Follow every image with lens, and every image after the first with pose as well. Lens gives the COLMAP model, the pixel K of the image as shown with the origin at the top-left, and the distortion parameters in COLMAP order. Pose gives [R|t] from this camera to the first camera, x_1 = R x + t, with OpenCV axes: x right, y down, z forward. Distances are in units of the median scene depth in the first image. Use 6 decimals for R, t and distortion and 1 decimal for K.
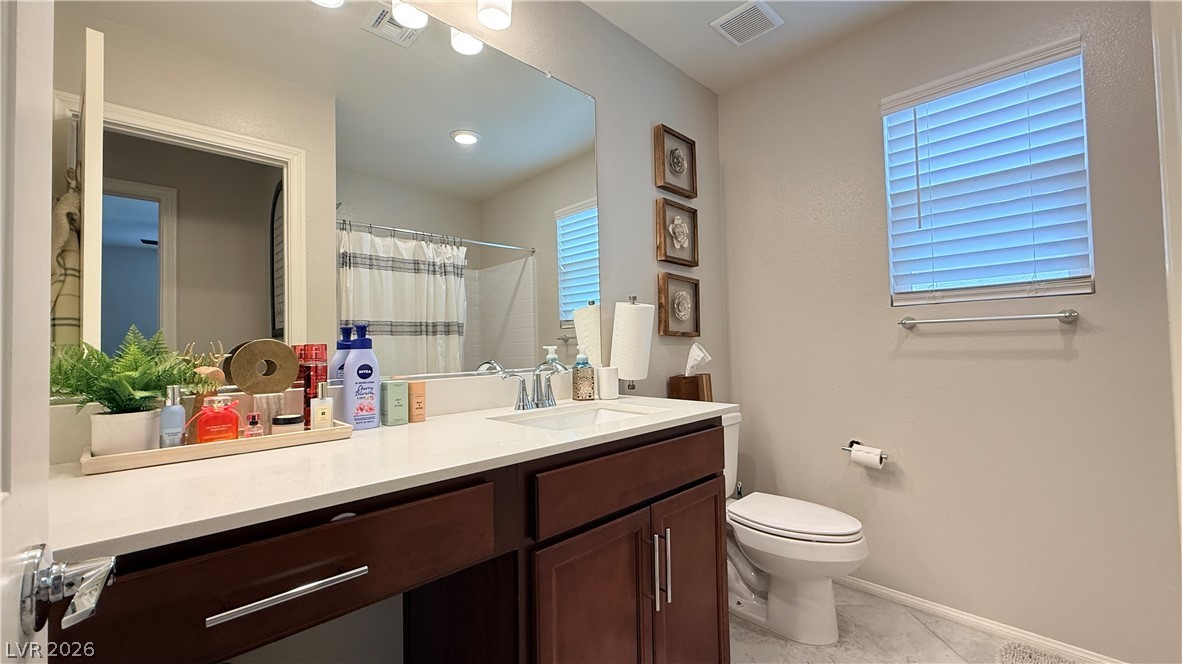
lens RADIAL K [[468.2, 0, 588.6], [0, 468.2, 331.8], [0, 0, 1]] dist [0.002307, 0.000456]
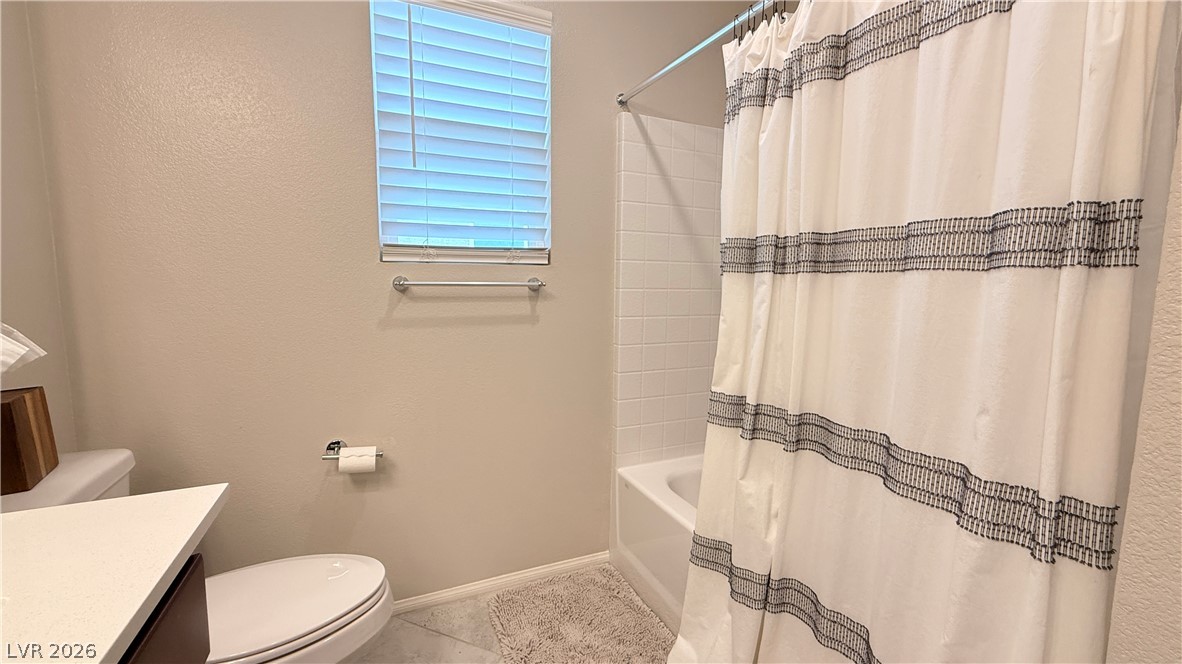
lens RADIAL K [[468.2, 0, 584.9], [0, 468.2, 333.2], [0, 0, 1]] dist [0.002307, 0.000456]
pose [[0.358162, -0.076313, 0.930536, 0.040017], [-0.036198, 0.994770, 0.095514, -0.023870], [-0.932958, -0.067893, 0.353526, 0.426135]]
